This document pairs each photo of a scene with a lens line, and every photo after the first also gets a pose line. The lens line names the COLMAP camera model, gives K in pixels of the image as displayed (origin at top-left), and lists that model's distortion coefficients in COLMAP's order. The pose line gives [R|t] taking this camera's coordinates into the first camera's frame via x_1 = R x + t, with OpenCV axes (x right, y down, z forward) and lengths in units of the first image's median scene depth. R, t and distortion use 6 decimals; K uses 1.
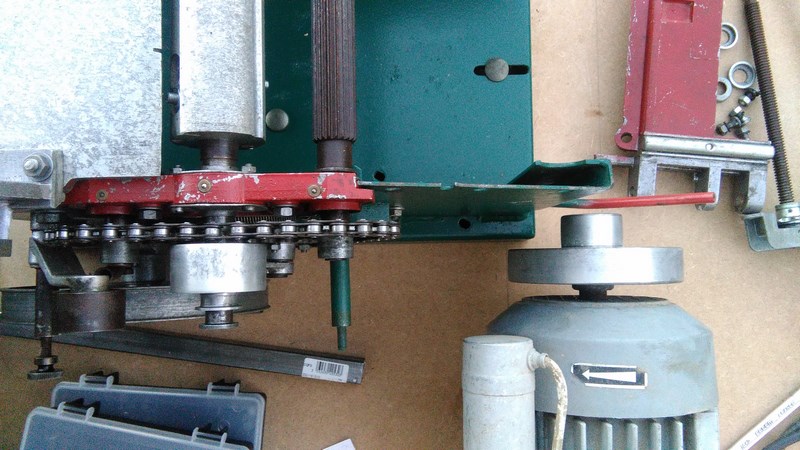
lens RADIAL K [[642.8, 0, 404.2], [0, 642.8, 229.5], [0, 0, 1]] dist [0.073622, -0.106964]
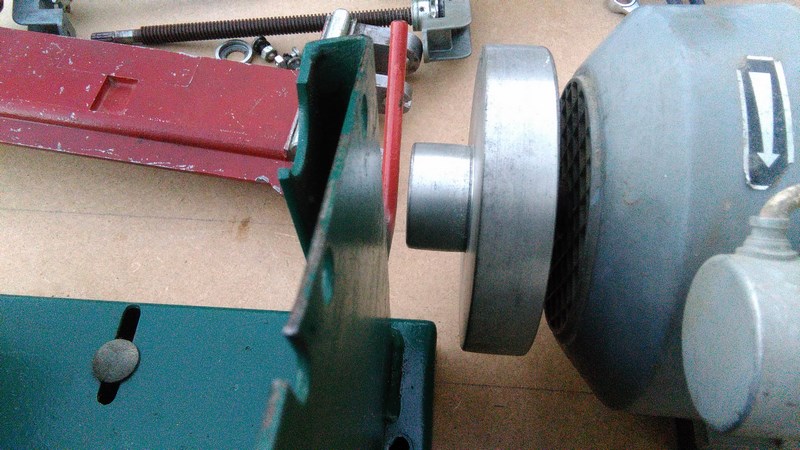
lens RADIAL K [[642.8, 0, 404.2], [0, 642.8, 229.5], [0, 0, 1]] dist [0.073622, -0.106964]
pose [[0.088256, -0.862342, 0.498576, -0.009063], [0.995409, 0.094961, -0.011959, -0.015614], [-0.037033, 0.497342, 0.866764, 0.474937]]
